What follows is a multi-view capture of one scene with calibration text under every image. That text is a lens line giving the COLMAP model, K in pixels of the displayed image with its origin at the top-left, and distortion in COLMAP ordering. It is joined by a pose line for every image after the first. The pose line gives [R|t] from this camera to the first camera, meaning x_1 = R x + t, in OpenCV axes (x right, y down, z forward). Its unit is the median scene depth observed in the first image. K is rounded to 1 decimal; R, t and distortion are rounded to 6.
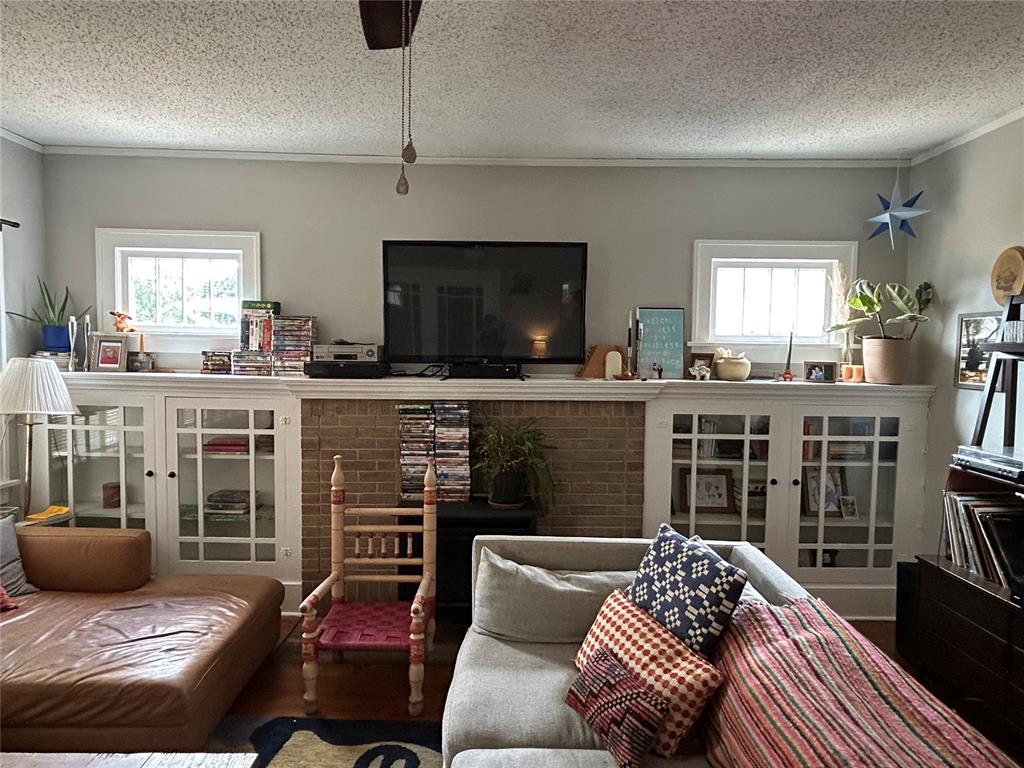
lens RADIAL K [[608.9, 0, 512.0], [0, 608.9, 384.0], [0, 0, 1]] dist [-0.000079, 0.000372]
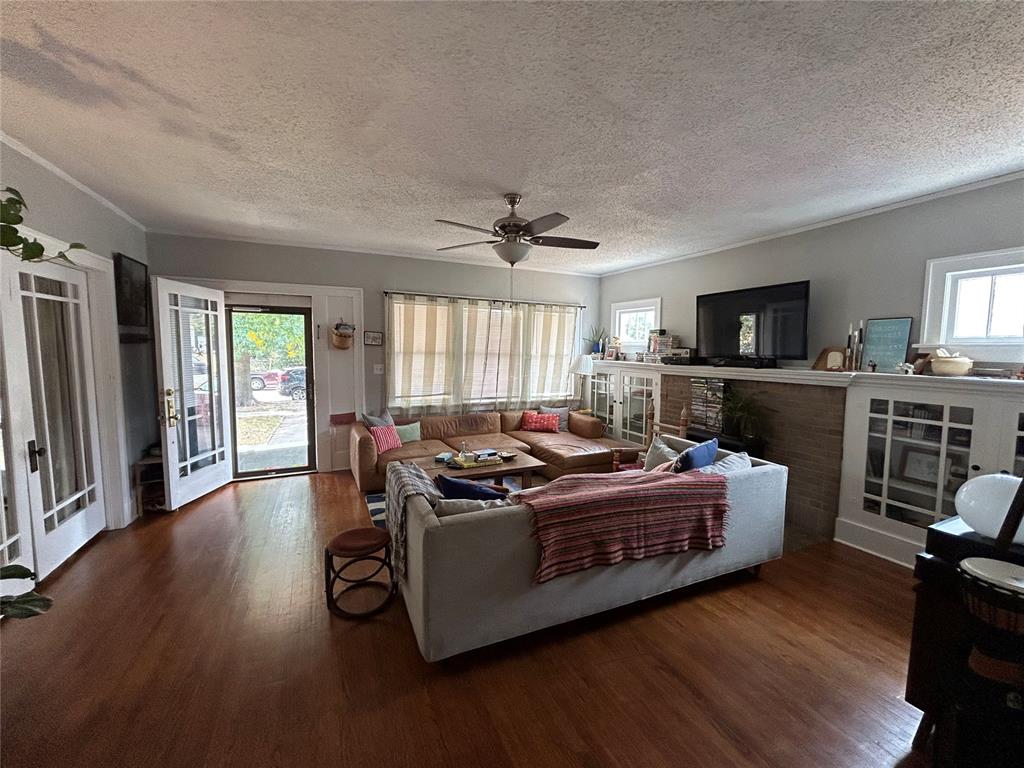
lens RADIAL K [[414.0, 0, 510.2], [0, 414.0, 382.1], [0, 0, 1]] dist [-0.003301, -0.000159]
pose [[0.417995, 0.063132, -0.906253, 0.748766], [-0.057608, 0.997417, 0.042912, 0.020257], [0.906621, 0.034270, 0.420552, -0.100735]]
